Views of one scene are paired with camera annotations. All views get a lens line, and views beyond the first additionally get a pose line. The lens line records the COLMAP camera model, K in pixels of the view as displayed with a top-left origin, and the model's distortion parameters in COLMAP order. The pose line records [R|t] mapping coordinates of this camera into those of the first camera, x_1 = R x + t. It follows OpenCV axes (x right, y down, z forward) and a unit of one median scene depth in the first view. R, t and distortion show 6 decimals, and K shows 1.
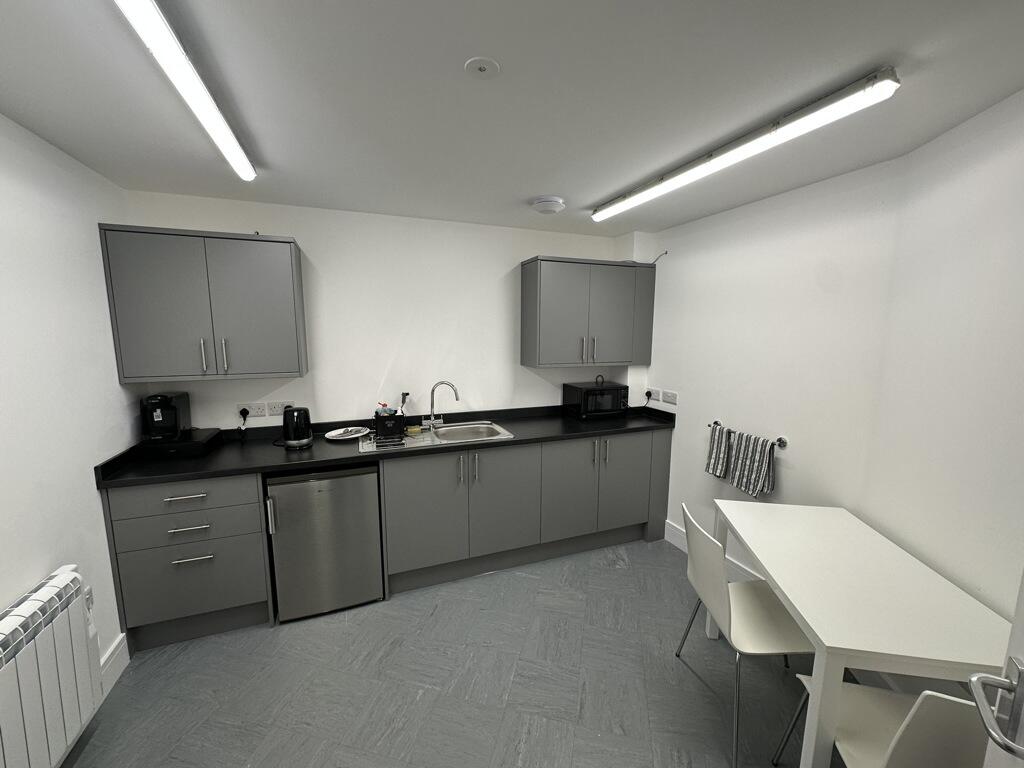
lens RADIAL K [[409.8, 0, 514.0], [0, 409.8, 384.3], [0, 0, 1]] dist [-0.003276, 0.000278]
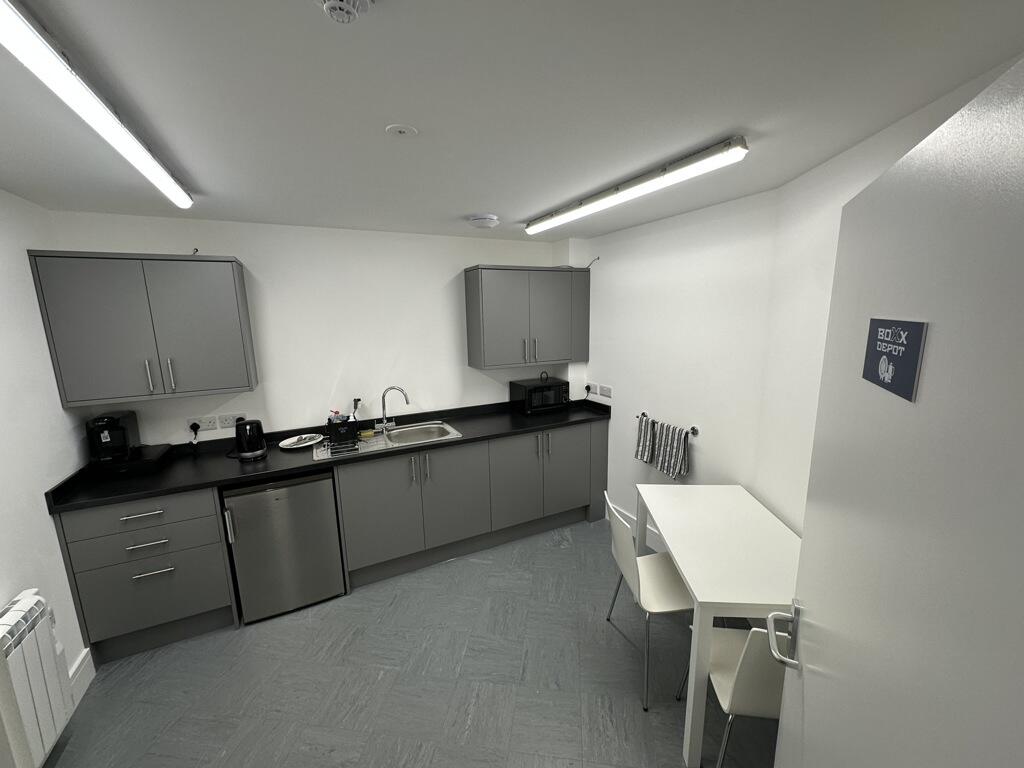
lens RADIAL K [[409.8, 0, 514.0], [0, 409.8, 384.3], [0, 0, 1]] dist [-0.003276, 0.000278]
pose [[0.995107, -0.041307, 0.089758, 0.050224], [0.037847, 0.998486, 0.039914, -0.052105], [-0.091271, -0.036321, 0.995163, -0.092109]]
